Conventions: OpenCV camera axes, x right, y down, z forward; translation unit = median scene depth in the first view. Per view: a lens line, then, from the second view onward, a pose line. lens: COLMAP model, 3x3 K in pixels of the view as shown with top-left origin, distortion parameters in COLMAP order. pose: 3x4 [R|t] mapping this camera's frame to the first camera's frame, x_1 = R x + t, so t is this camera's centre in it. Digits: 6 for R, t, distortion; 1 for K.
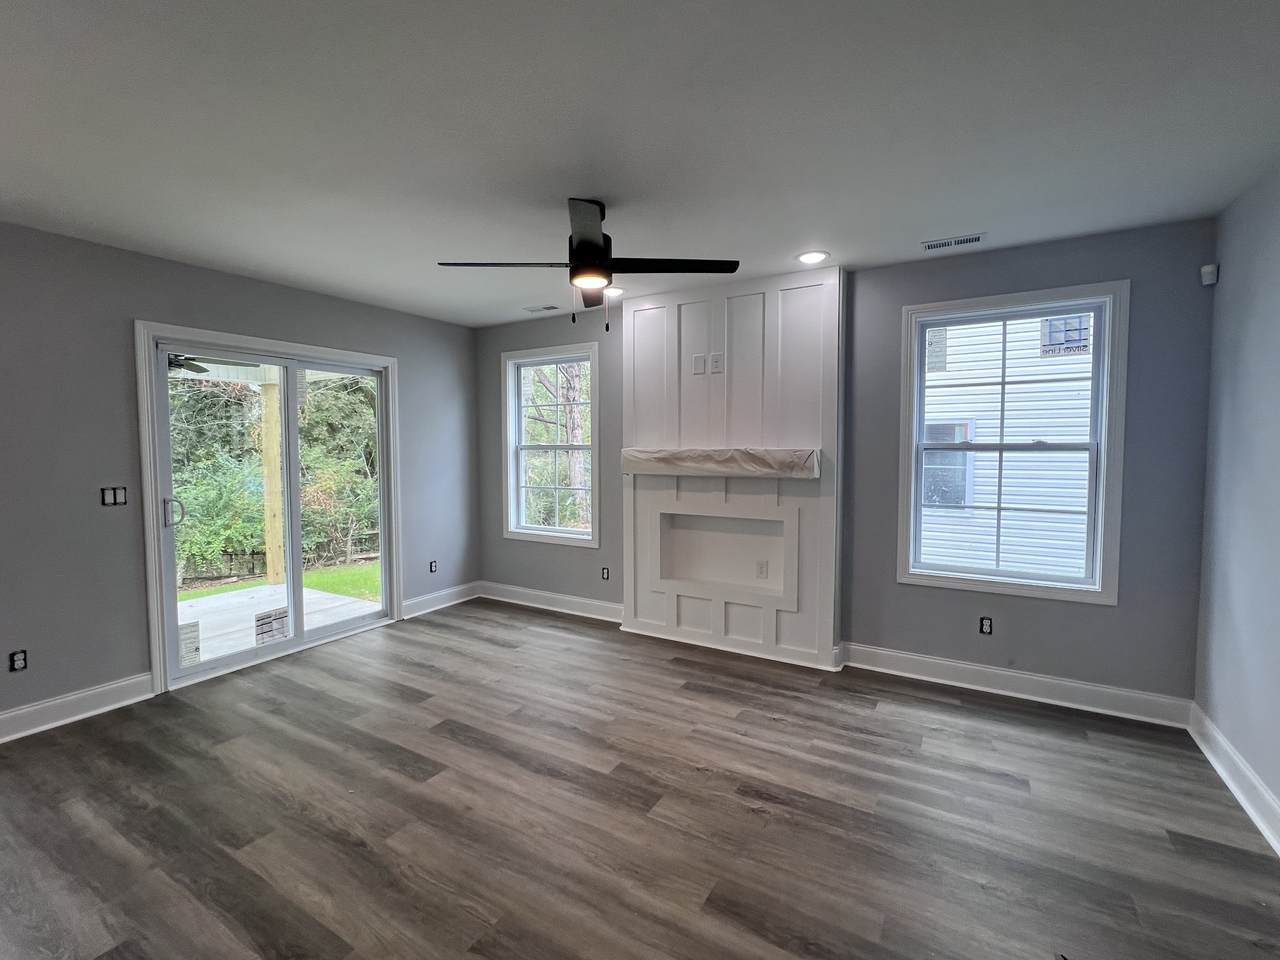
lens RADIAL K [[566.2, 0, 637.3], [0, 566.2, 473.9], [0, 0, 1]] dist [-0.002890, -0.000692]
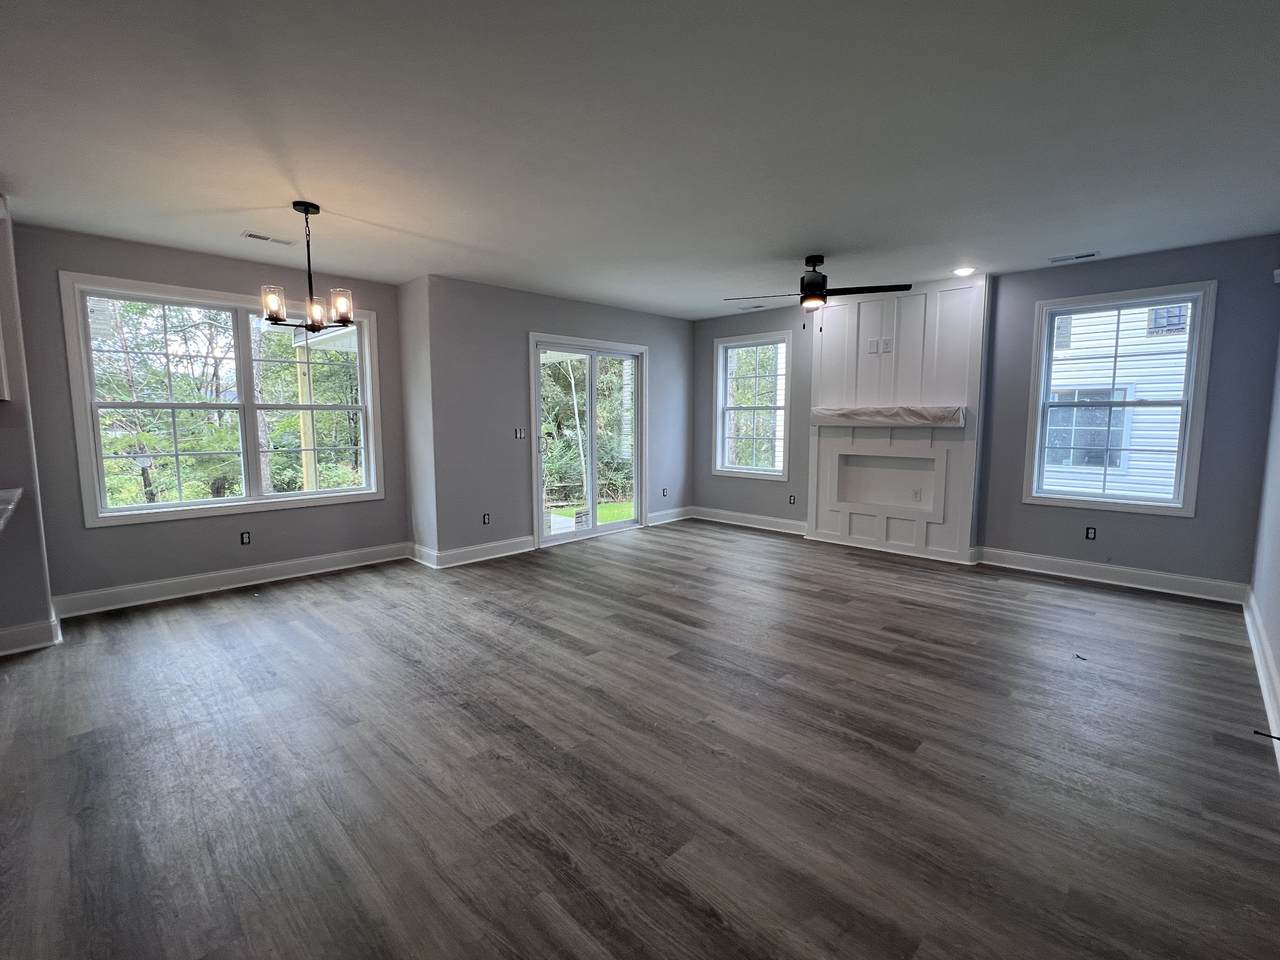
lens RADIAL K [[566.2, 0, 637.3], [0, 566.2, 473.9], [0, 0, 1]] dist [-0.002890, -0.000692]
pose [[0.971450, 0.024976, -0.235925, -0.132083], [-0.012265, 0.998400, 0.055194, 0.055949], [0.236926, -0.050725, 0.970203, -0.562177]]
